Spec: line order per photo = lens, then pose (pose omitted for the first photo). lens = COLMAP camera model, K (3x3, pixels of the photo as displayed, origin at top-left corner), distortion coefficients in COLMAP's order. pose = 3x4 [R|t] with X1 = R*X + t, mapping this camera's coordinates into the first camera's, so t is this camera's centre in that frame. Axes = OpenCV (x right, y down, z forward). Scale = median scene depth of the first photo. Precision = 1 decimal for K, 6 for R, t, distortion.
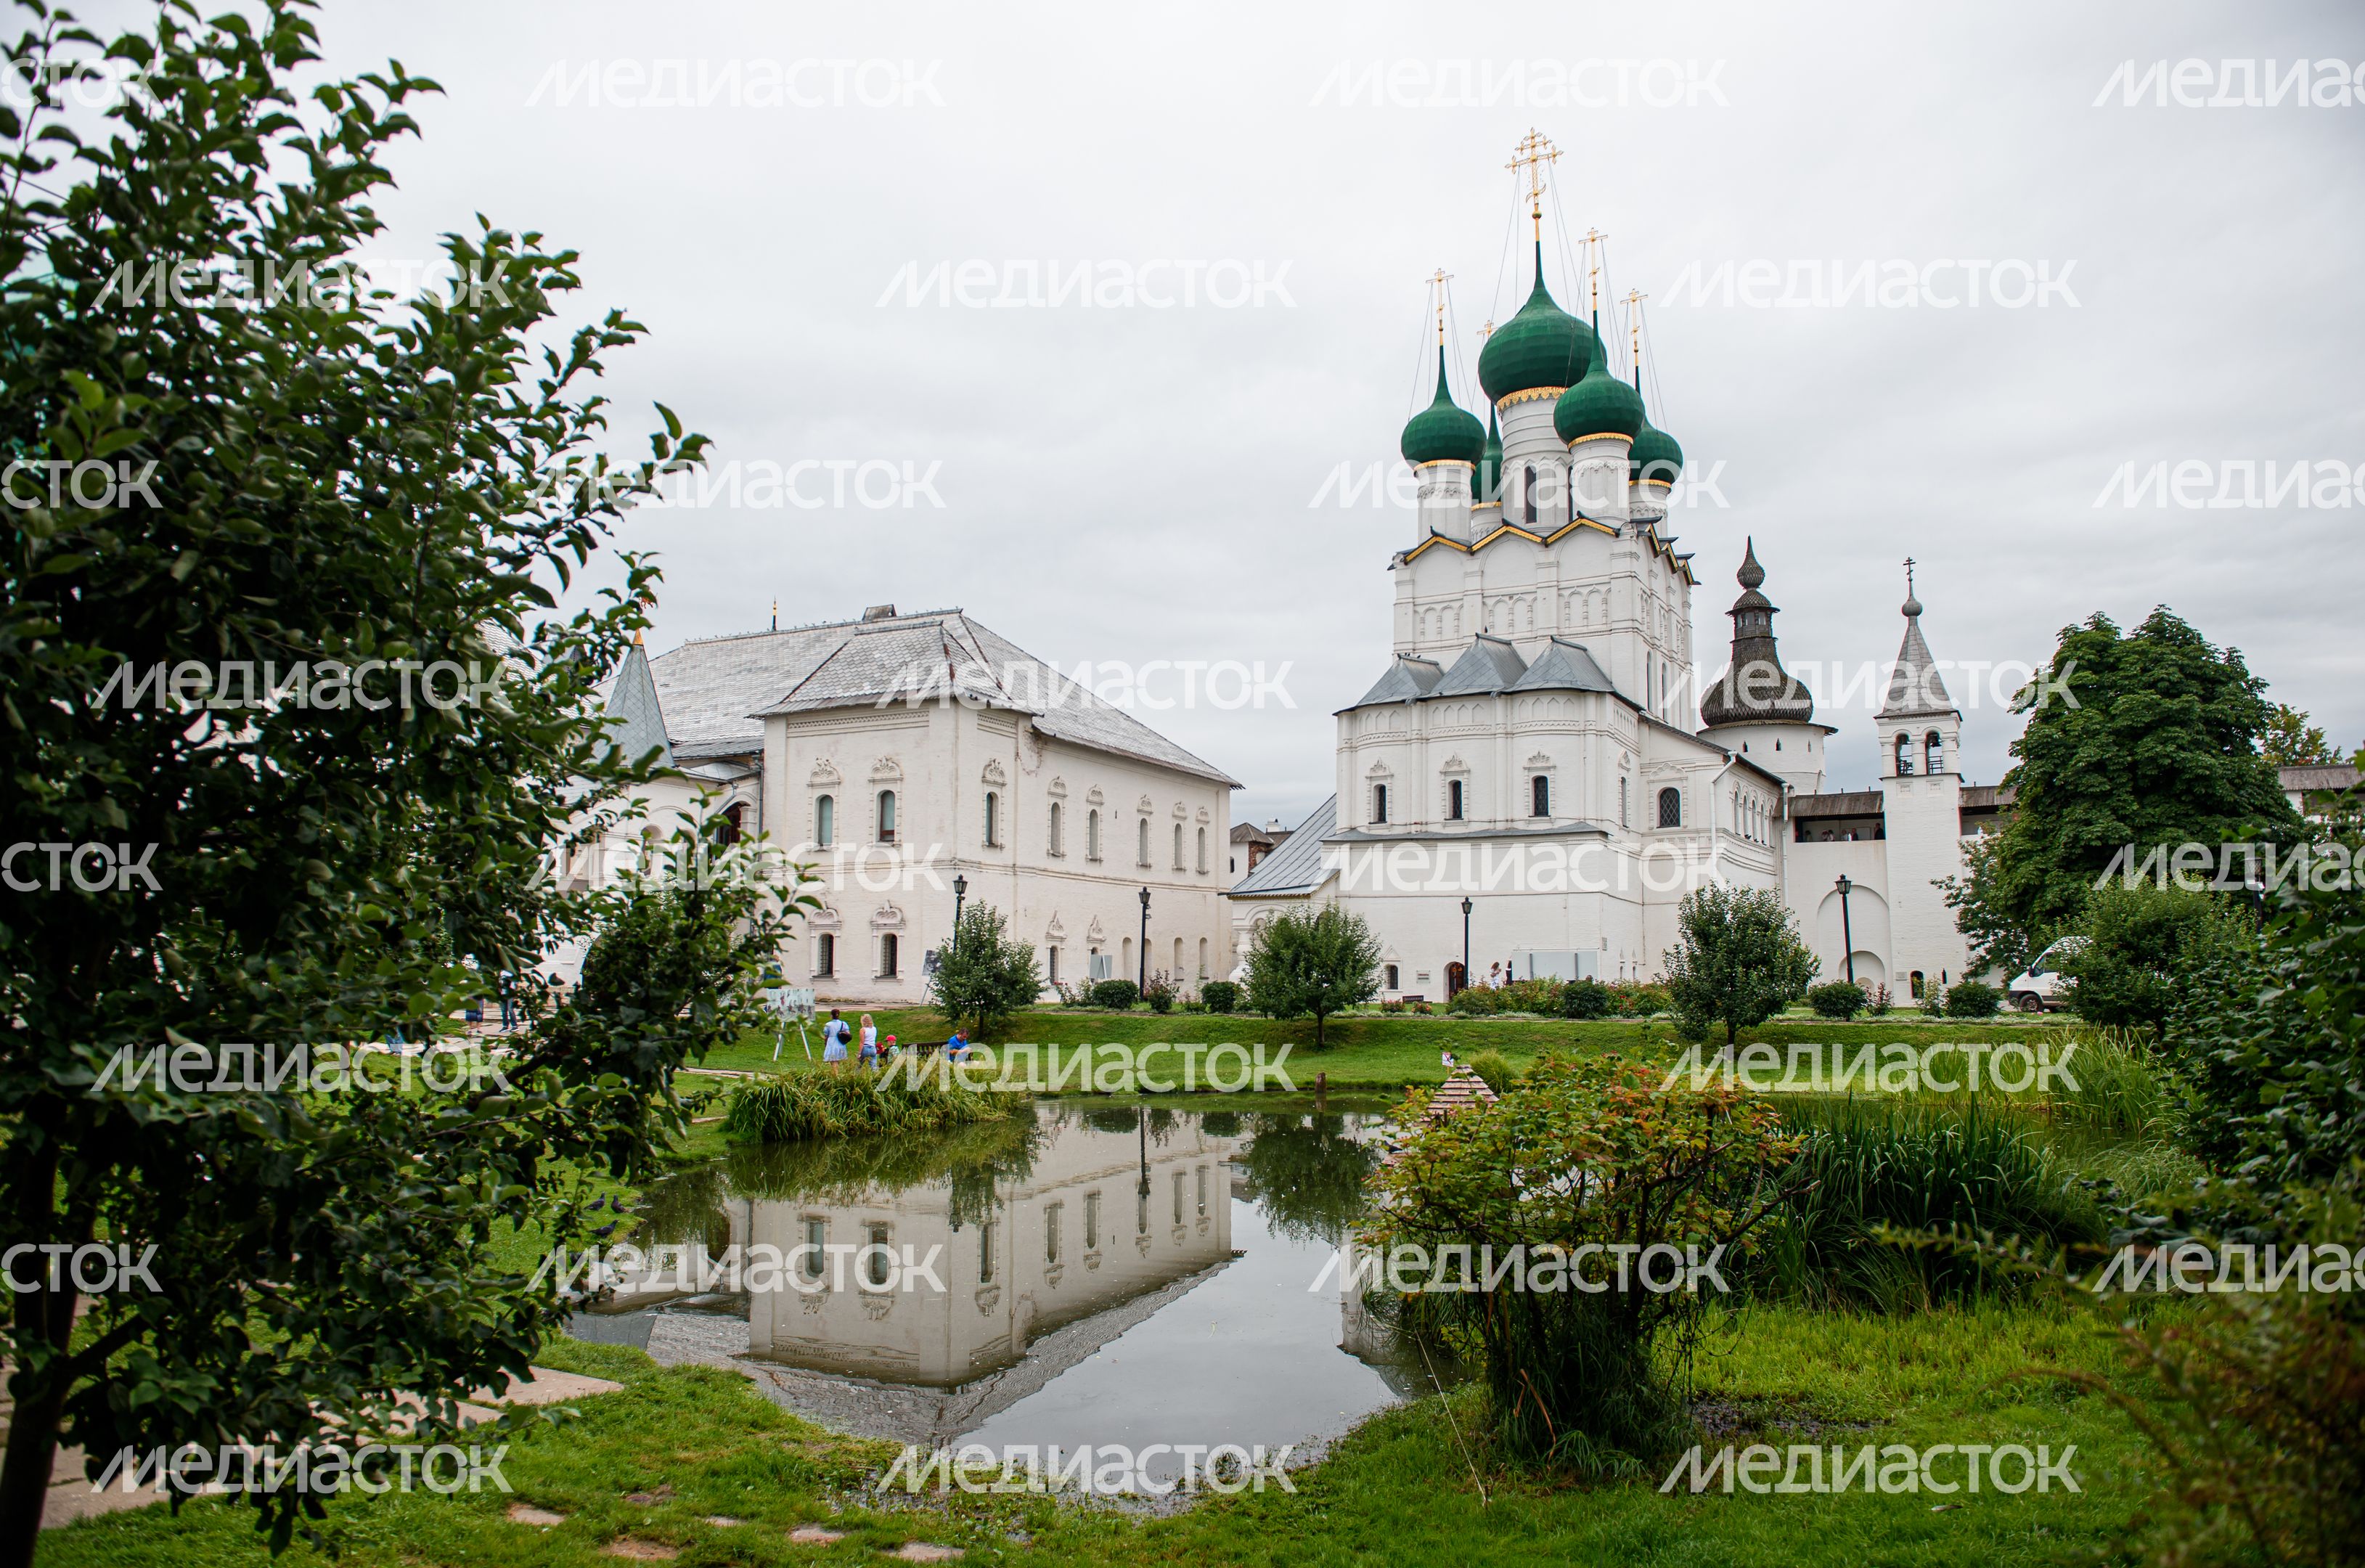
lens RADIAL K [[1614.3, 0, 1176.4], [0, 1614.3, 793.0], [0, 0, 1]] dist [-0.052418, -0.000924]
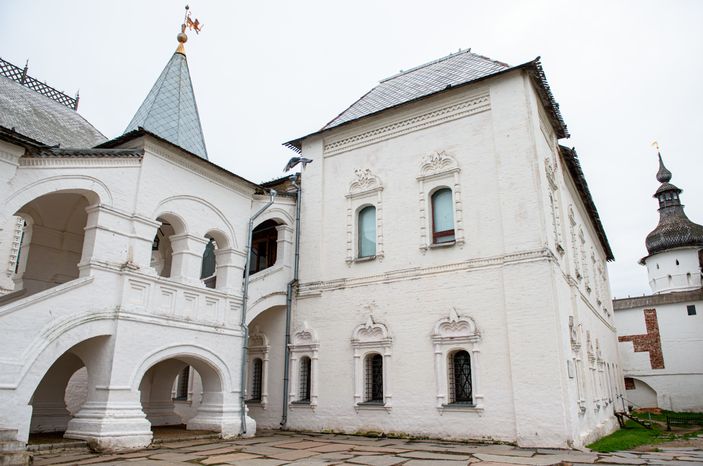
lens RADIAL K [[488.2, 0, 351.8], [0, 488.2, 244.5], [0, 0, 1]] dist [-0.053766, -0.000005]
pose [[0.994290, -0.030245, -0.102337, -0.199159], [0.011208, 0.983288, -0.181709, 0.077070], [0.106123, 0.179524, 0.978013, 0.727597]]
